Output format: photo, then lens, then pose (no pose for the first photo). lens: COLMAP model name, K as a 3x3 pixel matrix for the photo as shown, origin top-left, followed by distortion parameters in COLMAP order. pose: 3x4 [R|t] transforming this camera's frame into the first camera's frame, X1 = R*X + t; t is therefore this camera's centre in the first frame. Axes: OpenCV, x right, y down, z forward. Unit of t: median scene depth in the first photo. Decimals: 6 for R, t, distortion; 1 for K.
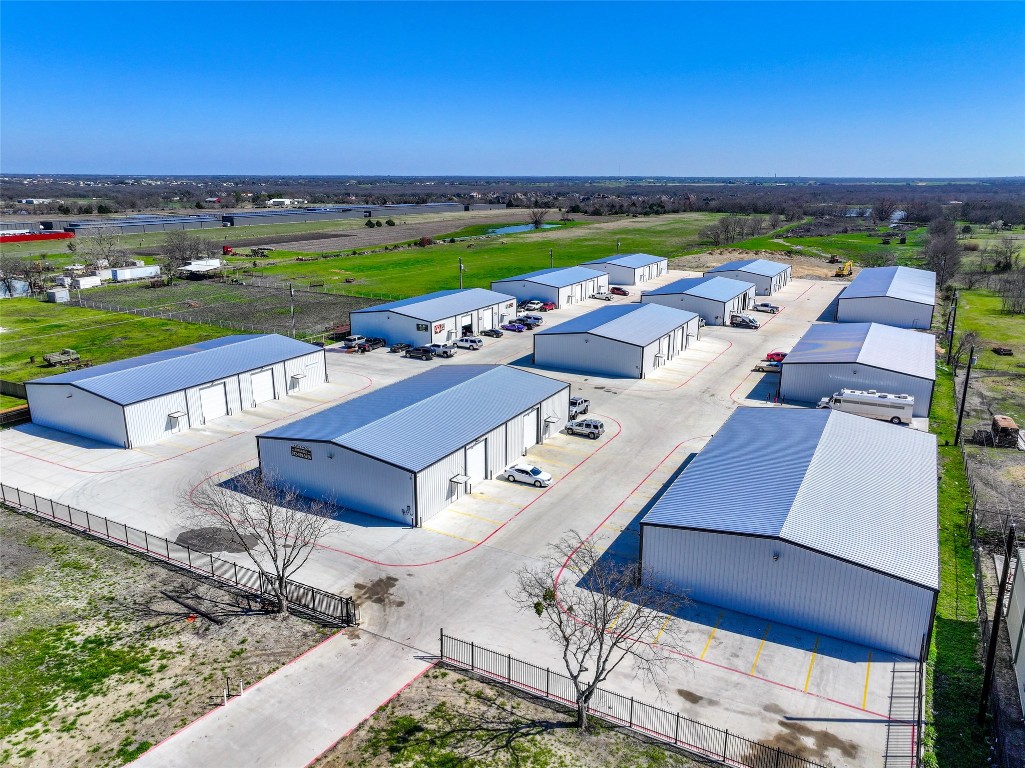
lens RADIAL K [[726.0, 0, 512.5], [0, 726.0, 384.0], [0, 0, 1]] dist [-0.006445, -0.002049]
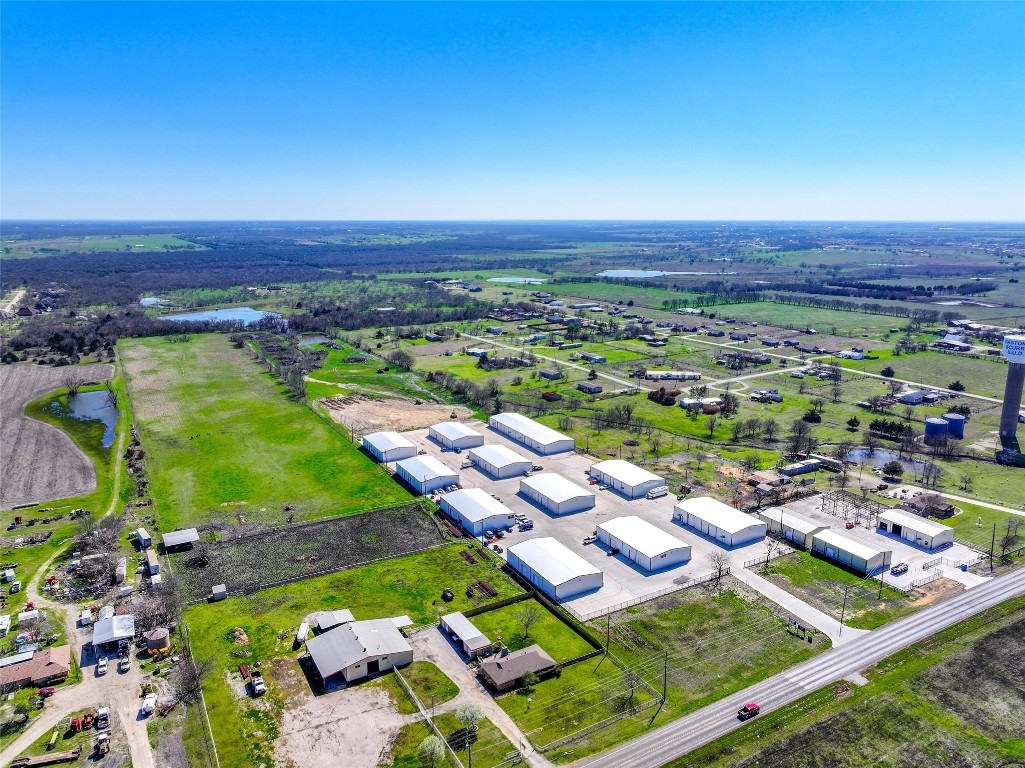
lens RADIAL K [[733.5, 0, 512.5], [0, 733.5, 384.0], [0, 0, 1]] dist [0.003341, 0.001705]
pose [[0.522042, -0.189914, 0.831508, -3.710813], [0.234827, 0.969221, 0.073938, -1.237304], [-0.819957, 0.156662, 0.550571, -0.576916]]
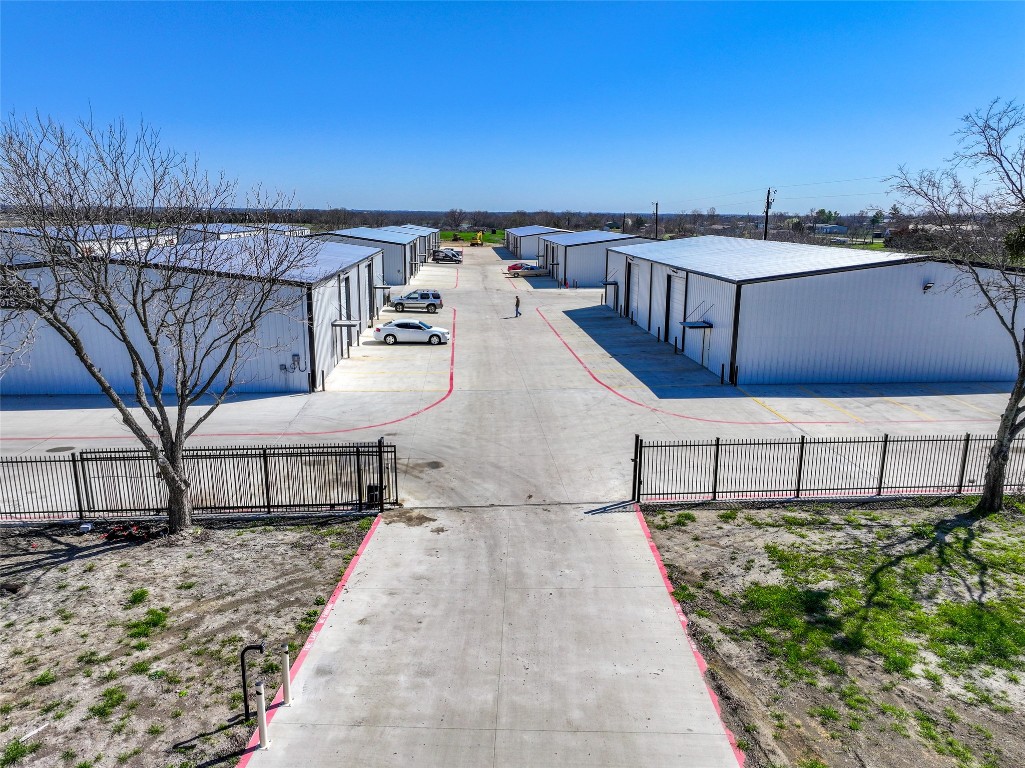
lens RADIAL K [[716.6, 0, 507.0], [0, 716.6, 382.0], [0, 0, 1]] dist [0.003724, 0.001176]
pose [[0.838871, -0.116150, 0.531794, -0.277211], [0.140716, 0.990033, -0.005735, 0.199786], [-0.525827, 0.079643, 0.846854, 0.441304]]
